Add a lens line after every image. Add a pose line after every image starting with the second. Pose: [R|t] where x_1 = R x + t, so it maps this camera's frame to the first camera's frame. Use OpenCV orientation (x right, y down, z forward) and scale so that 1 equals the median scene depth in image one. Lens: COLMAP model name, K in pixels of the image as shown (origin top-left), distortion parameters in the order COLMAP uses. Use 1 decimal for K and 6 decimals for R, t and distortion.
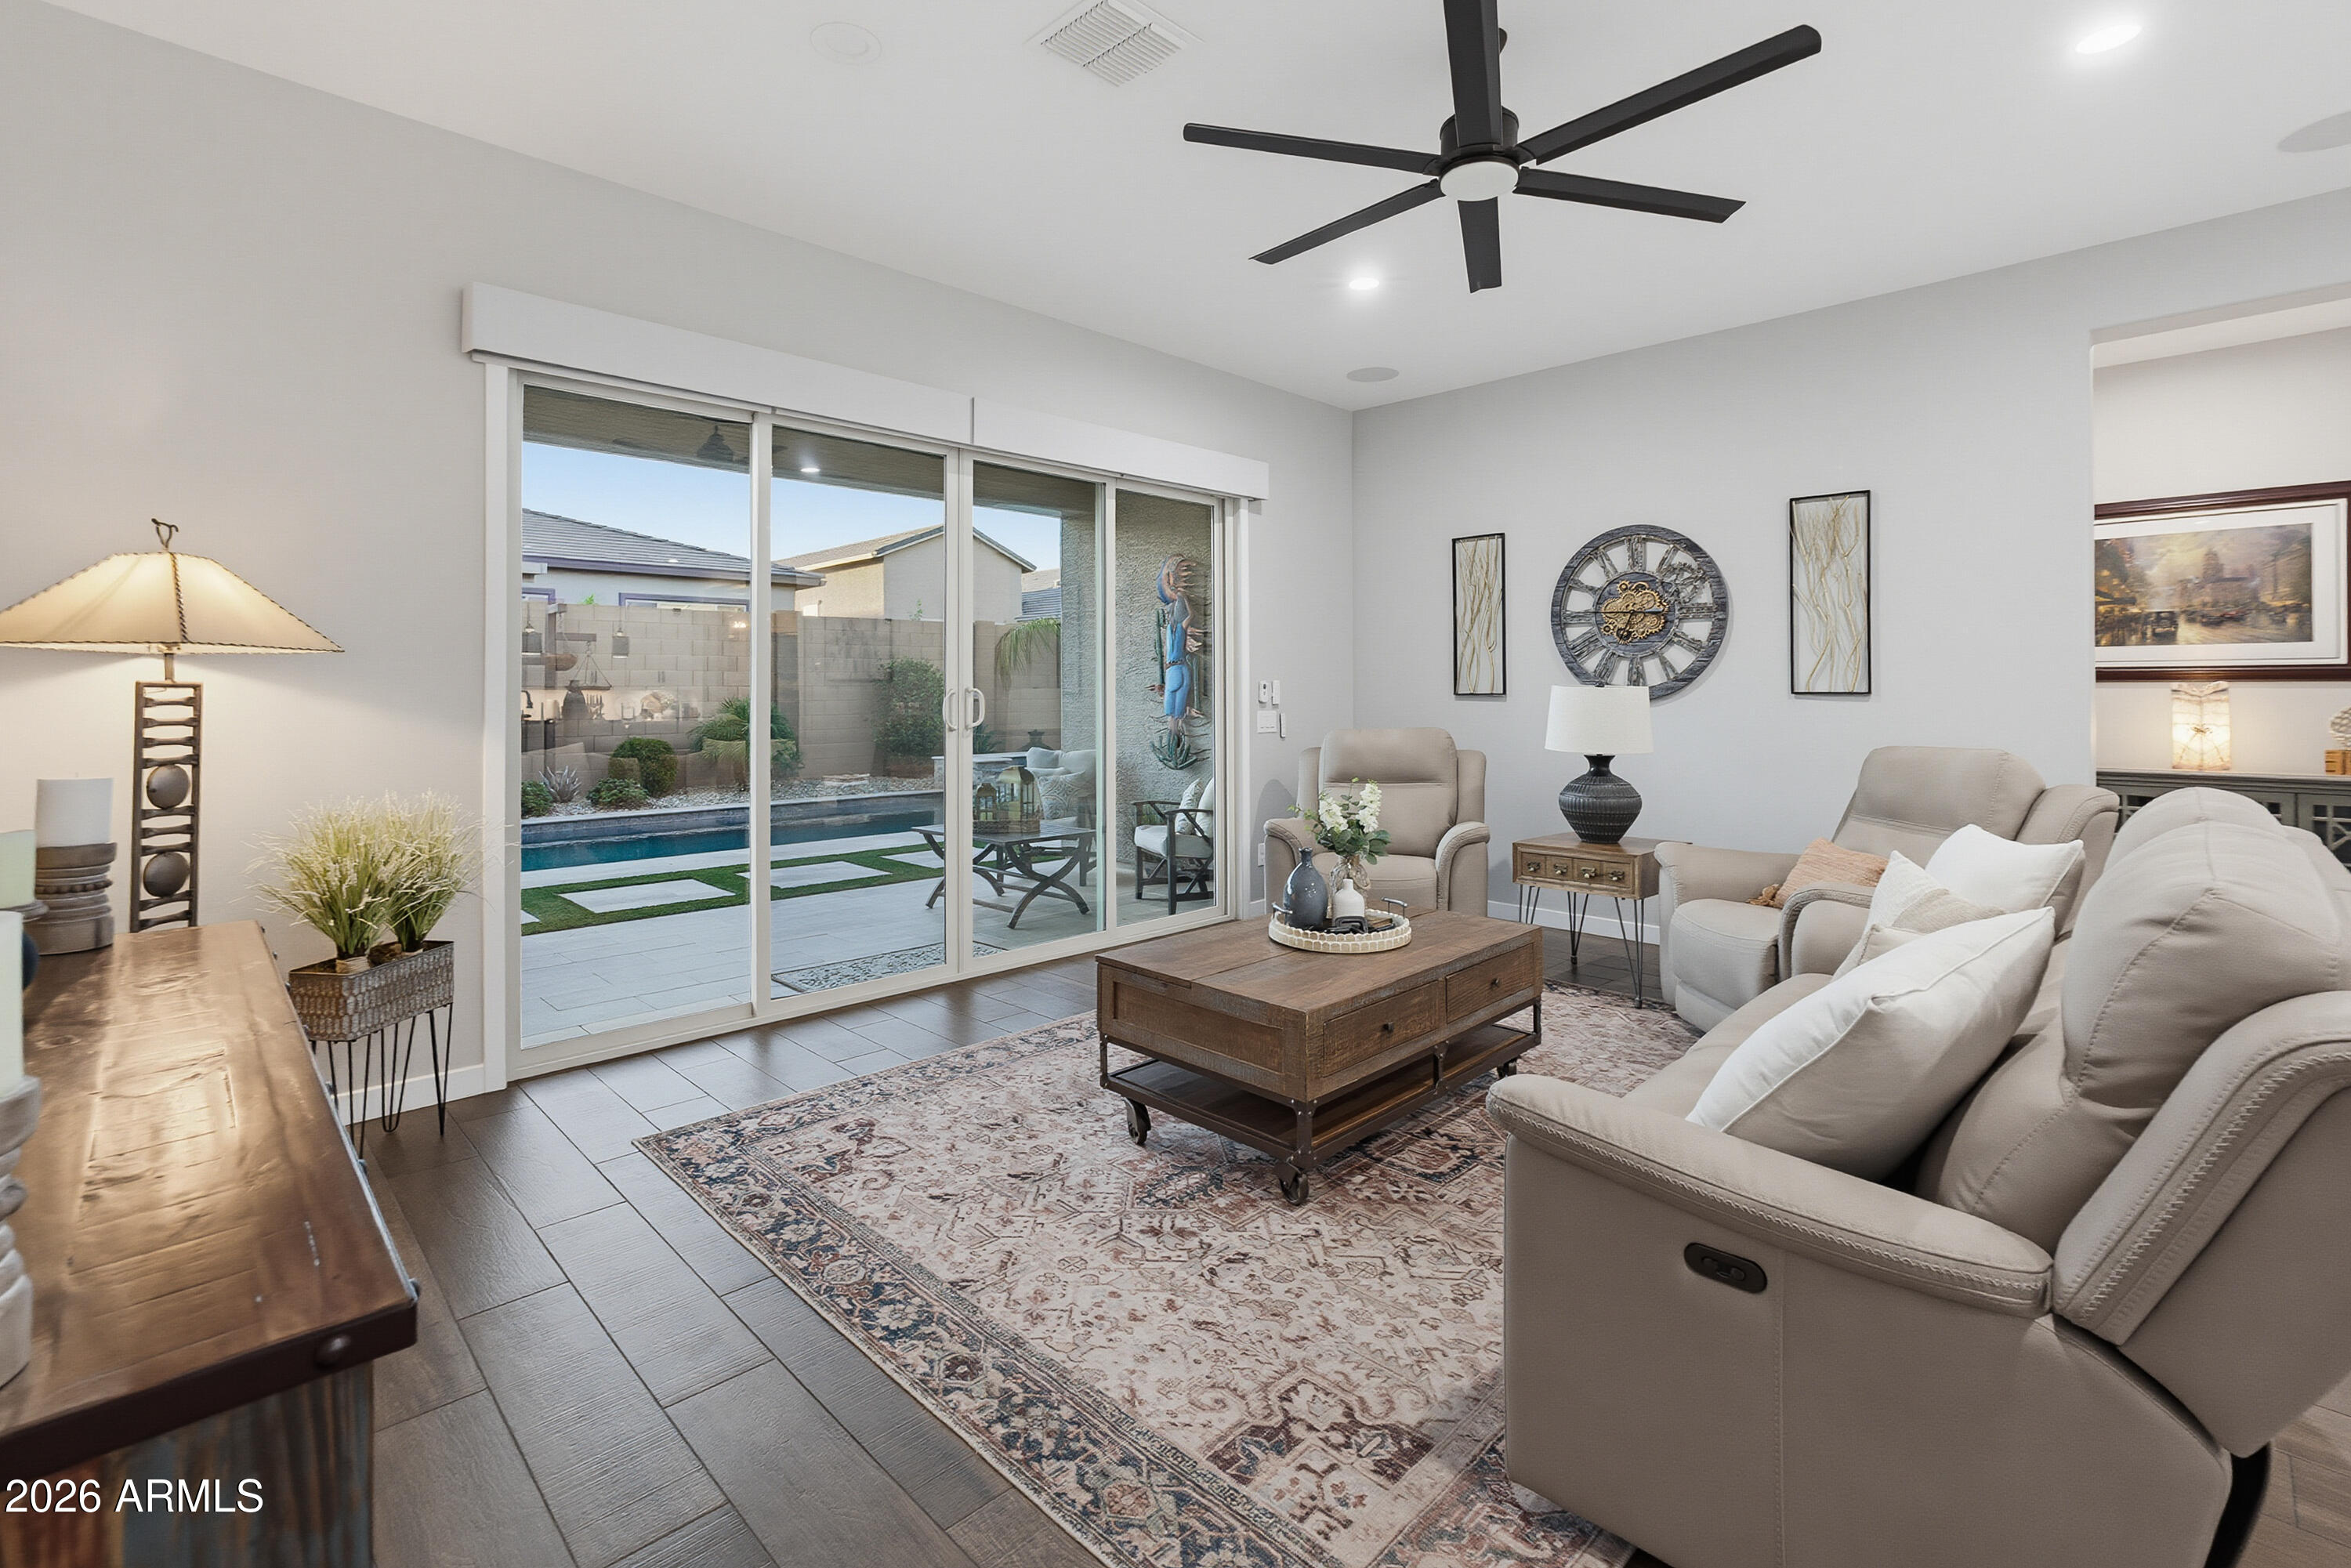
lens RADIAL K [[1068.4, 0, 1161.7], [0, 1068.4, 693.1], [0, 0, 1]] dist [-0.027451, 0.001351]
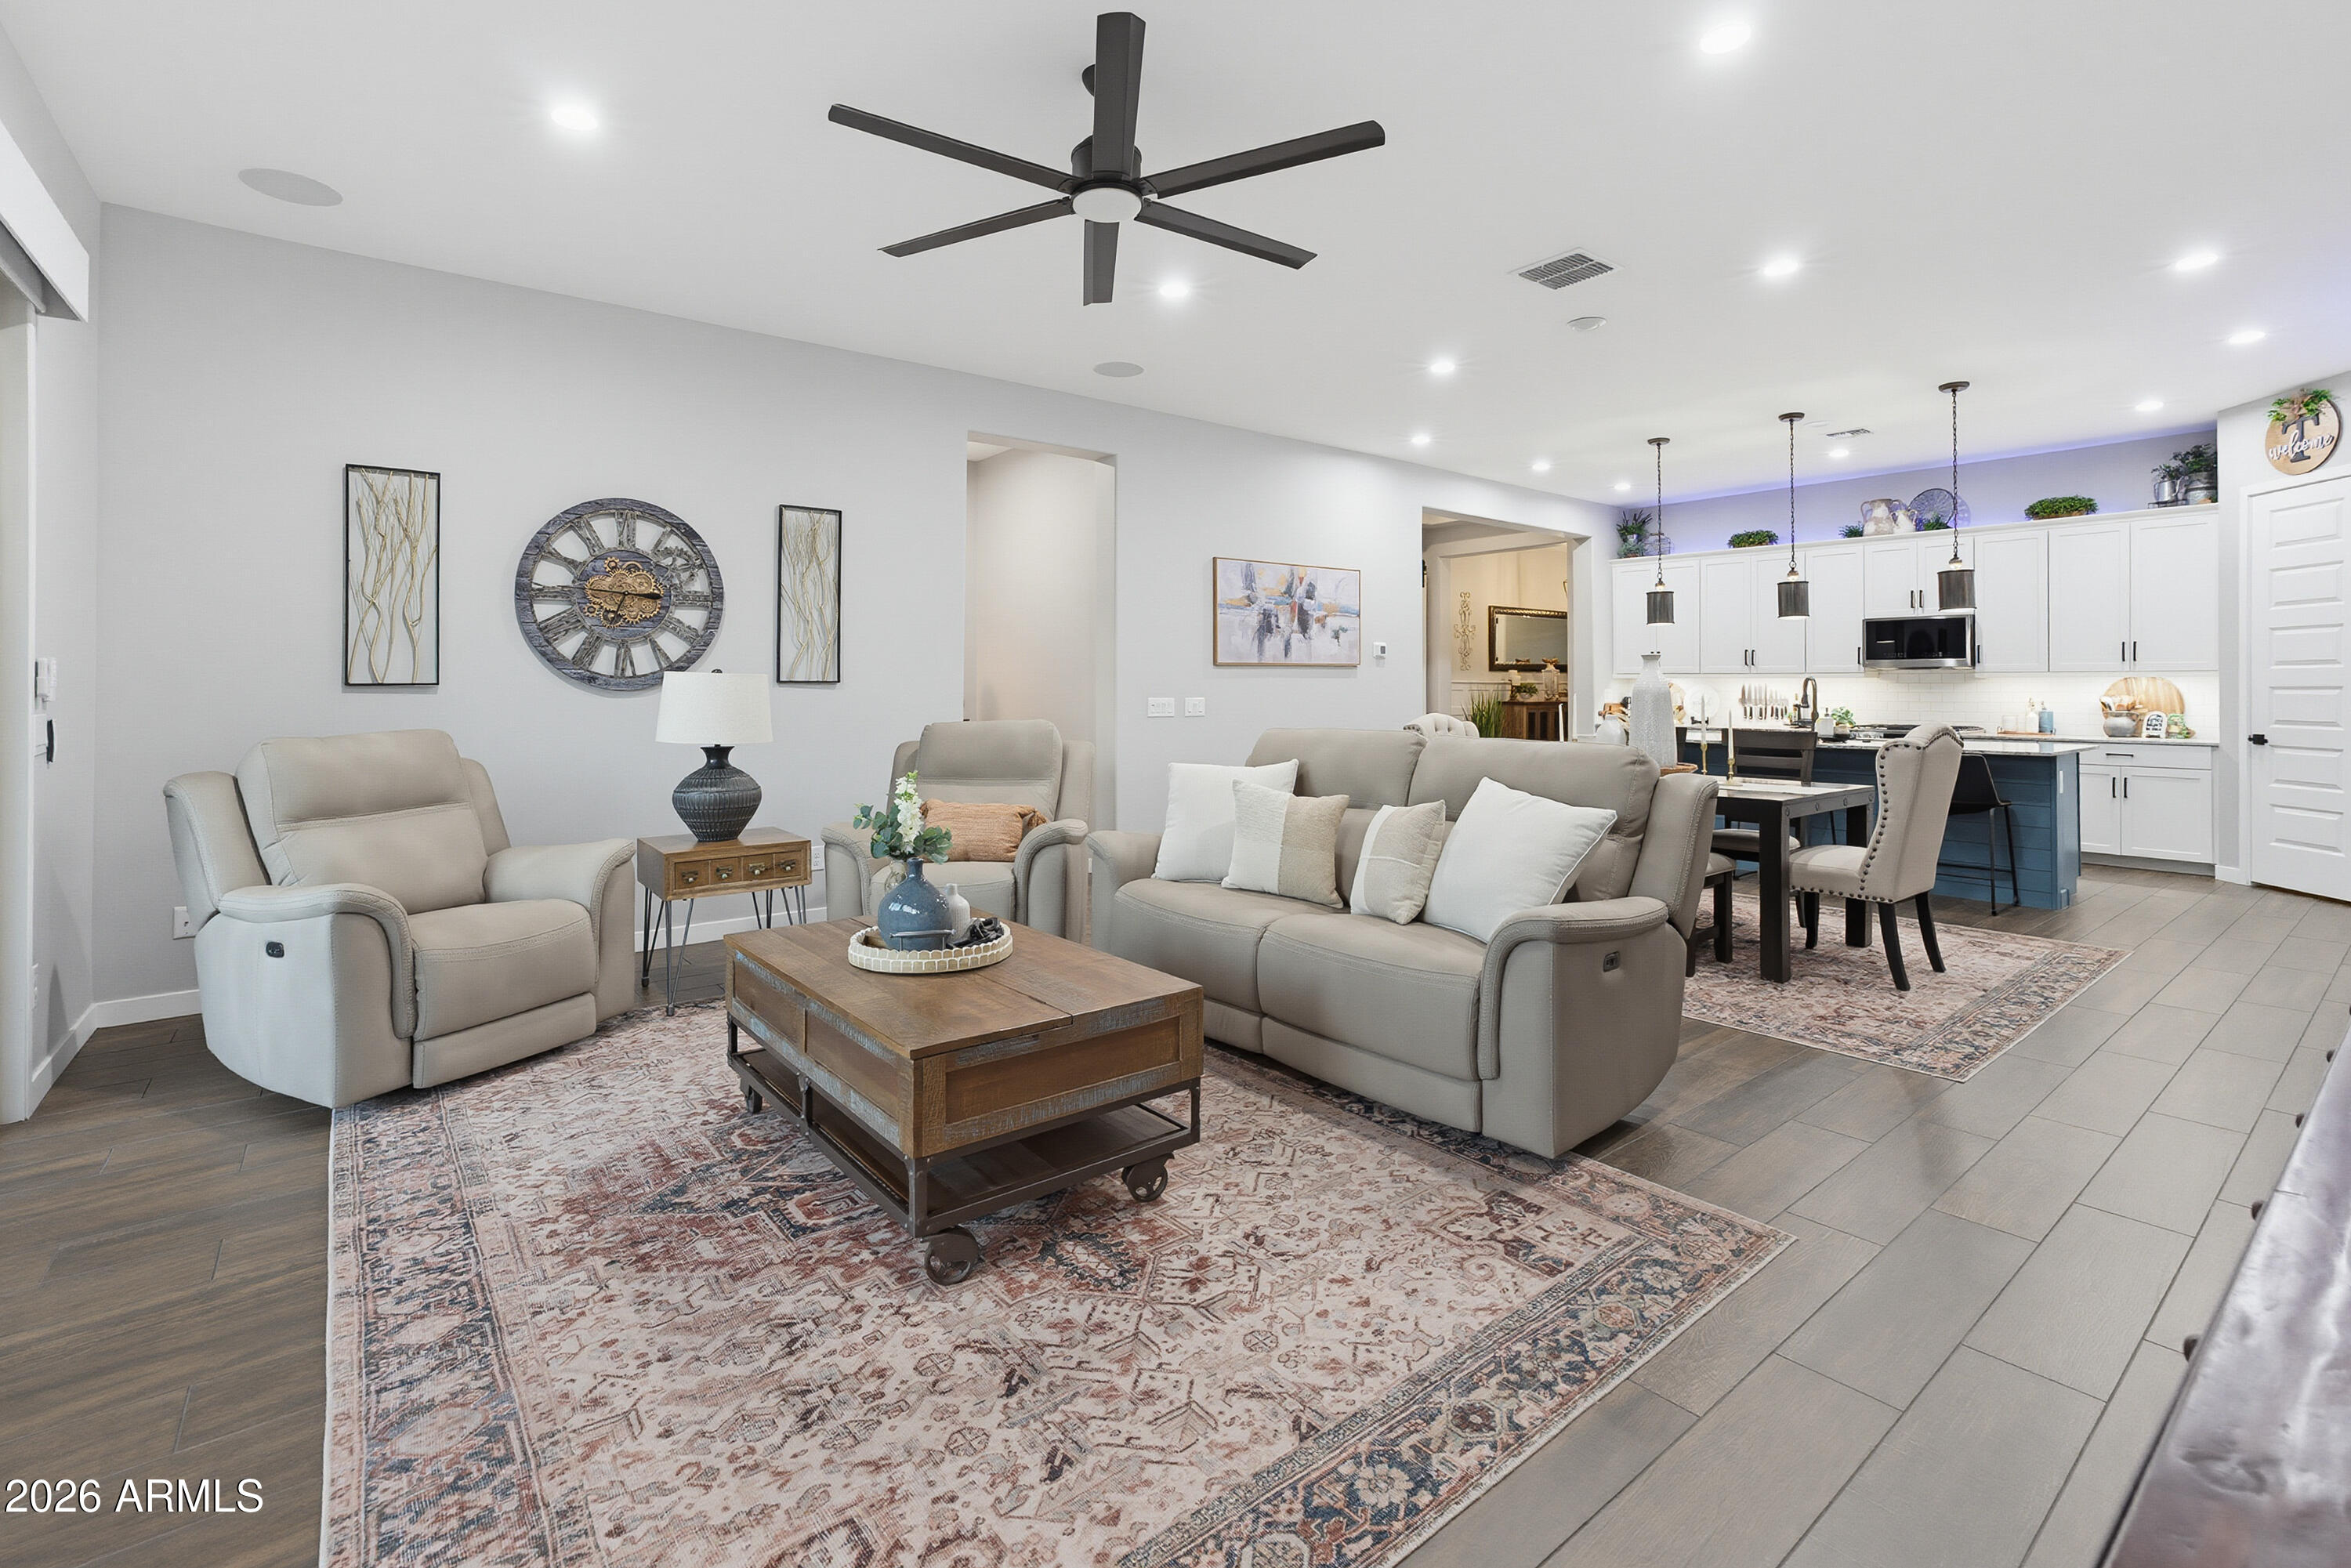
lens RADIAL K [[1068.4, 0, 1161.7], [0, 1068.4, 693.1], [0, 0, 1]] dist [-0.027451, 0.001351]
pose [[0.093300, -0.000491, 0.995638, -0.984616], [-0.000249, 1.000000, 0.000517, 0.021426], [-0.995638, -0.000296, 0.093300, 1.055503]]
